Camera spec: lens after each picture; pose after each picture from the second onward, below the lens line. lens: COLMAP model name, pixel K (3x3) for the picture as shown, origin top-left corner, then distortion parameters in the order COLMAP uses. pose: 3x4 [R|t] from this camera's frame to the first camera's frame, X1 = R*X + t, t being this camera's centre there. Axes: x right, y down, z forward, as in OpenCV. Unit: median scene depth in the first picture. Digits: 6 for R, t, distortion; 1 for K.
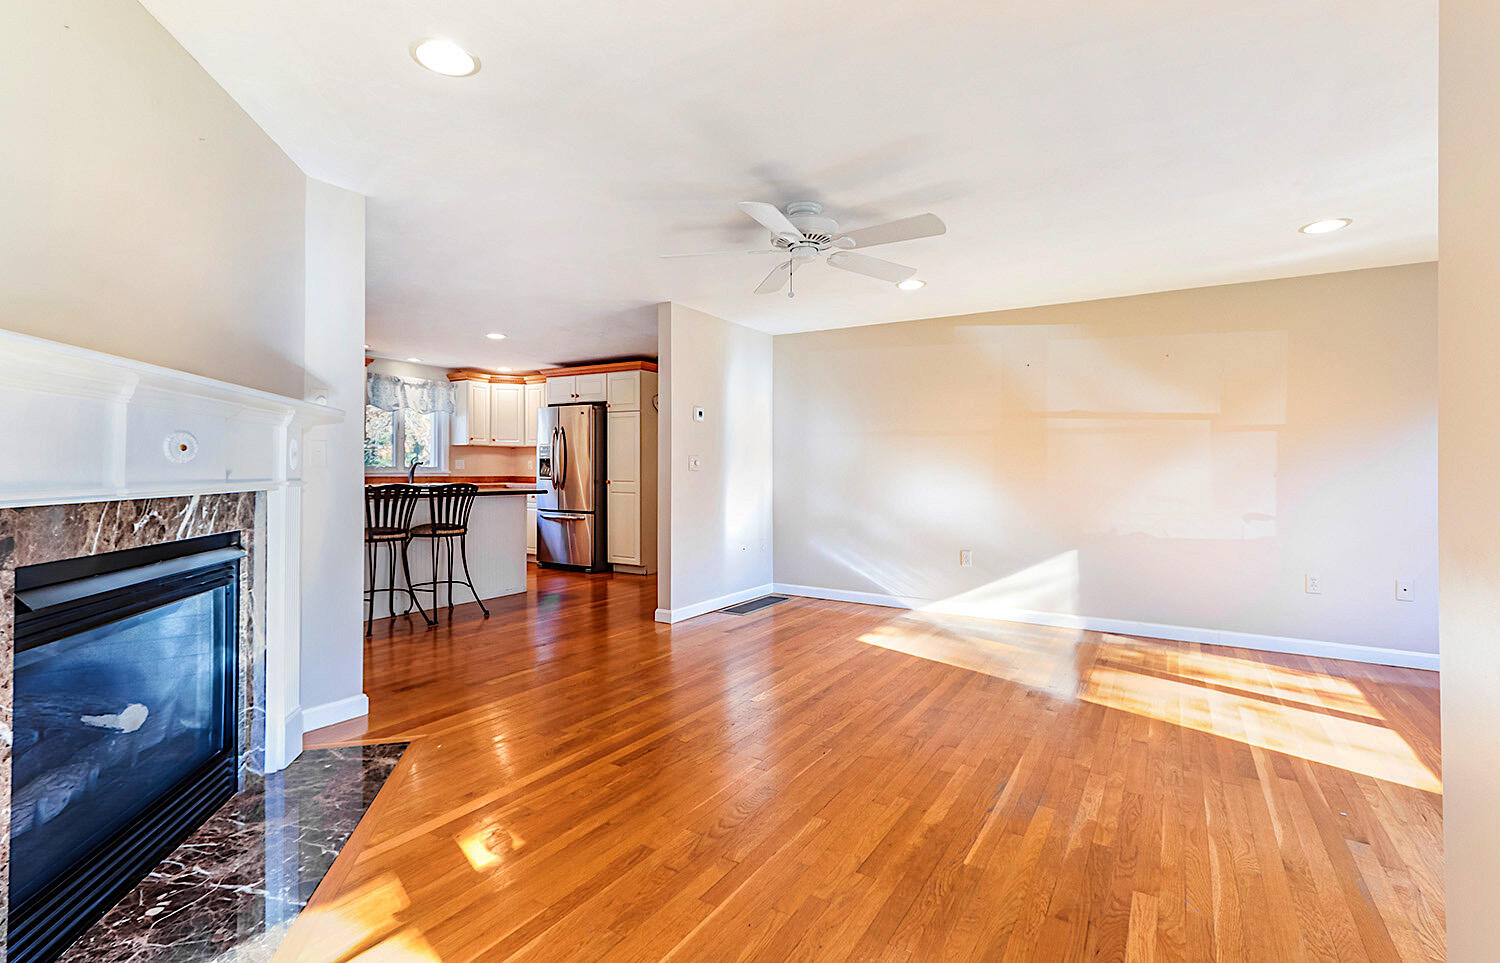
lens RADIAL K [[682.1, 0, 750.0], [0, 682.1, 481.5], [0, 0, 1]] dist [0.001857, 0.000086]
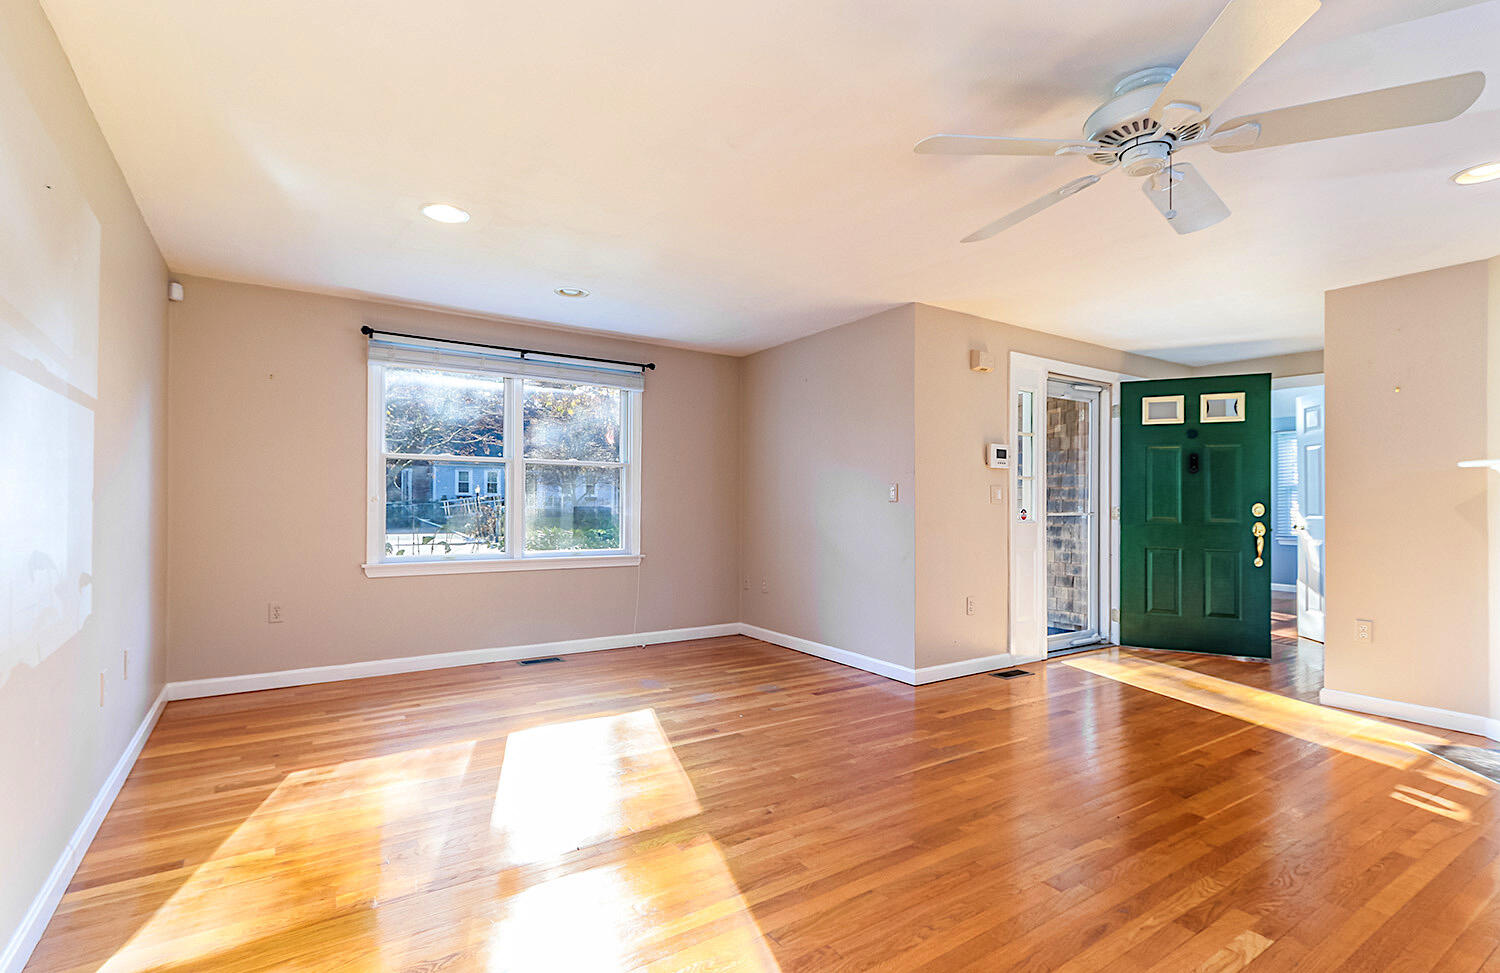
lens RADIAL K [[692.1, 0, 747.7], [0, 692.1, 504.1], [0, 0, 1]] dist [0.001420, 0.000265]
pose [[-0.901760, -0.014636, 0.431988, 0.051878], [-0.007114, 0.999794, 0.019025, -0.012017], [-0.432178, 0.014083, -0.901679, 0.718624]]
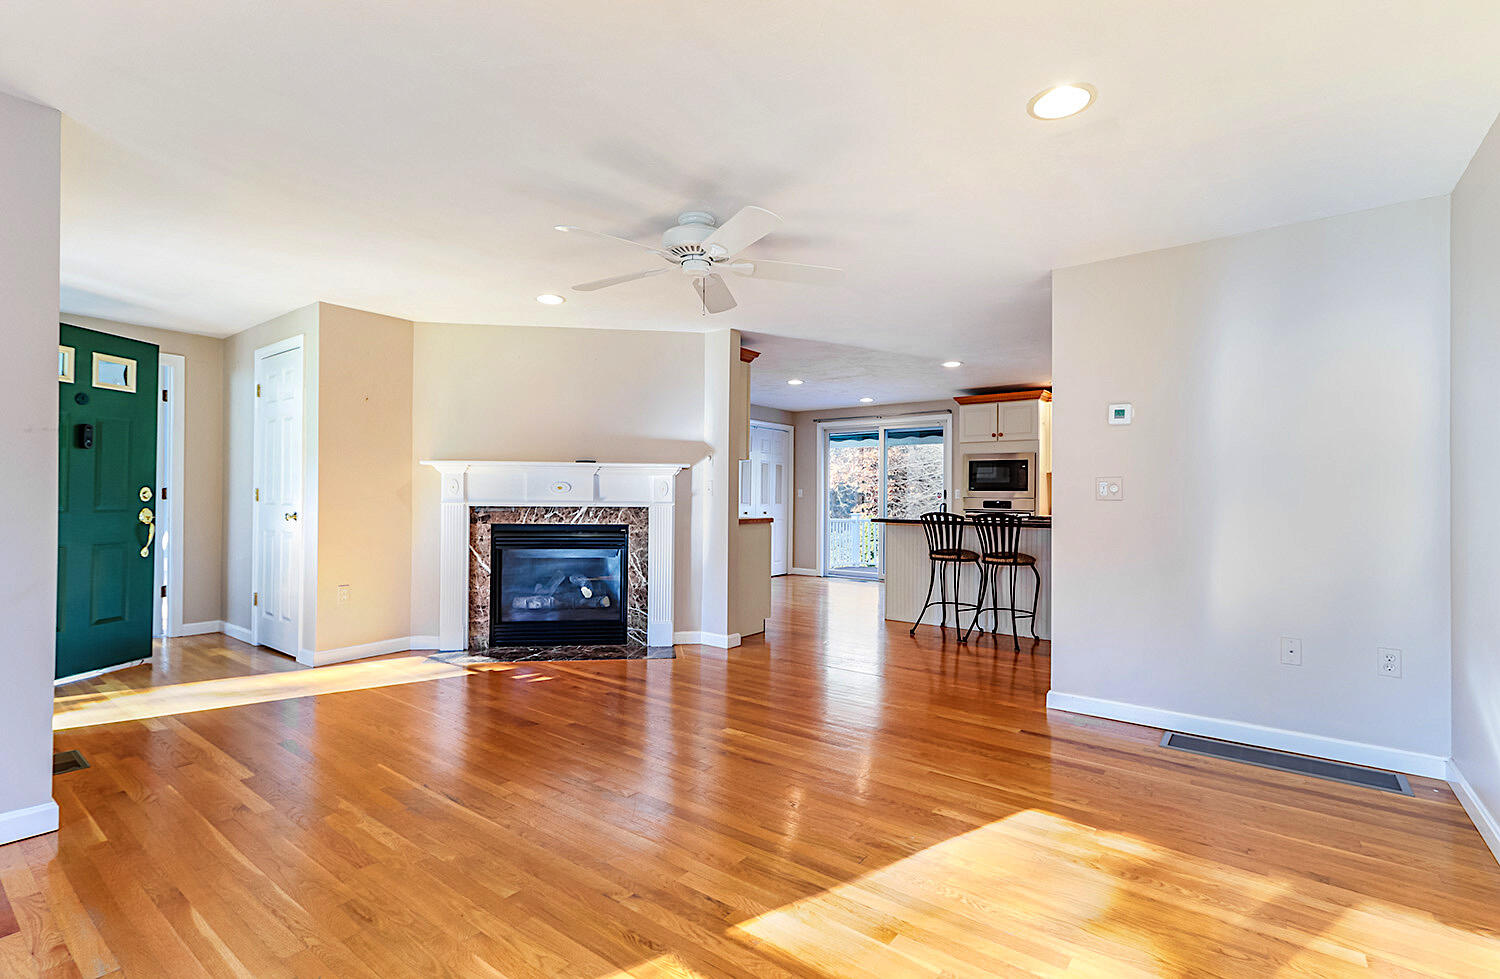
lens RADIAL K [[697.1, 0, 735.2], [0, 697.1, 487.3], [0, 0, 1]] dist [0.001250, 0.000114]
pose [[-0.108445, -0.021261, -0.993875, 0.434184], [-0.024402, 0.999527, -0.018719, -0.004474], [0.993803, 0.022223, -0.108913, 0.480967]]
